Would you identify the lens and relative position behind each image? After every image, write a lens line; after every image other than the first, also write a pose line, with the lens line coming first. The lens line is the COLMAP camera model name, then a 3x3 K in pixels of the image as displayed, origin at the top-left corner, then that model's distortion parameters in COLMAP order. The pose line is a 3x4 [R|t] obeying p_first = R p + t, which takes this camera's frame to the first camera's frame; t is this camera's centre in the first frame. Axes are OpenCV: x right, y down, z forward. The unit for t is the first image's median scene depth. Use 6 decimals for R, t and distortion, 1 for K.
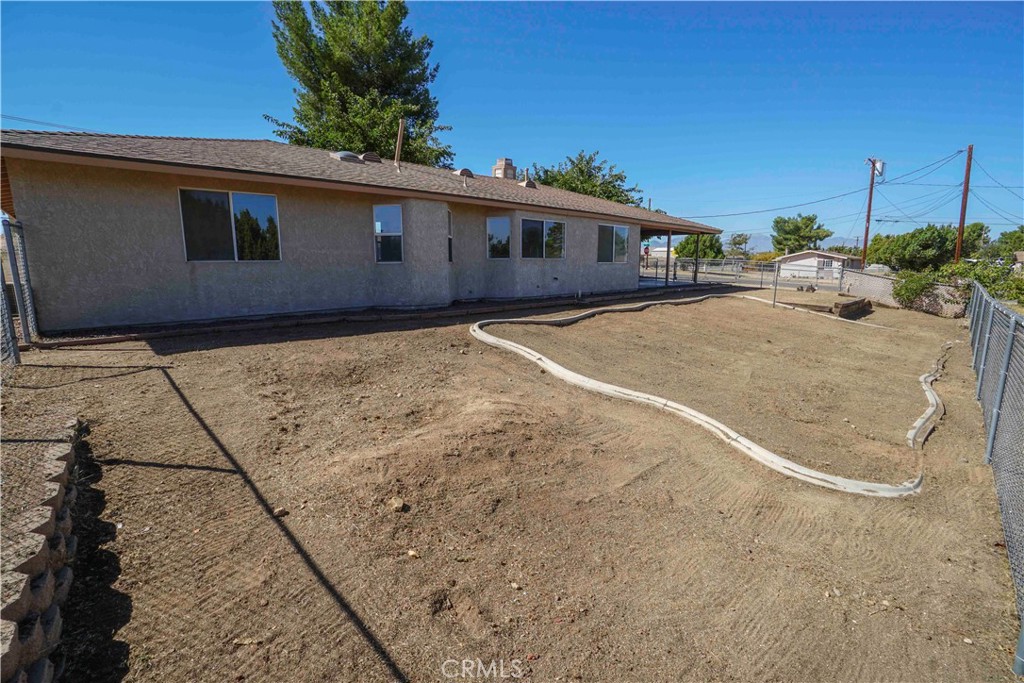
lens RADIAL K [[451.3, 0, 508.3], [0, 451.3, 337.0], [0, 0, 1]] dist [-0.063703, 0.022656]
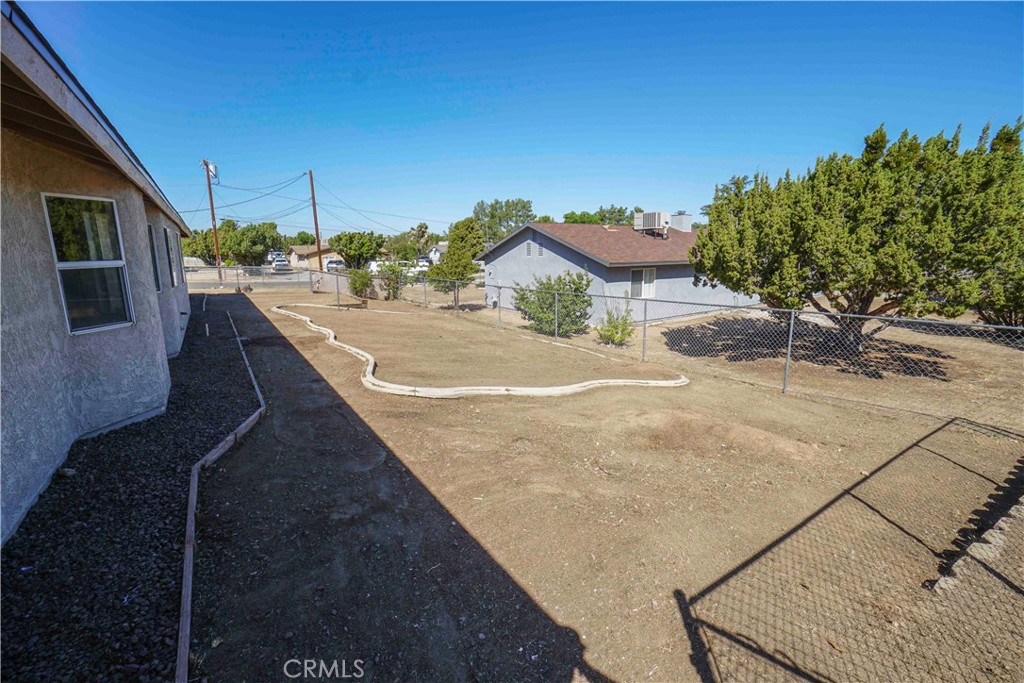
lens RADIAL K [[450.9, 0, 511.1], [0, 450.9, 337.2], [0, 0, 1]] dist [-0.065203, 0.023334]
pose [[0.179612, -0.191949, 0.964829, -0.219646], [0.172294, 0.971757, 0.161254, -0.056685], [-0.968532, 0.137271, 0.207611, 0.188667]]
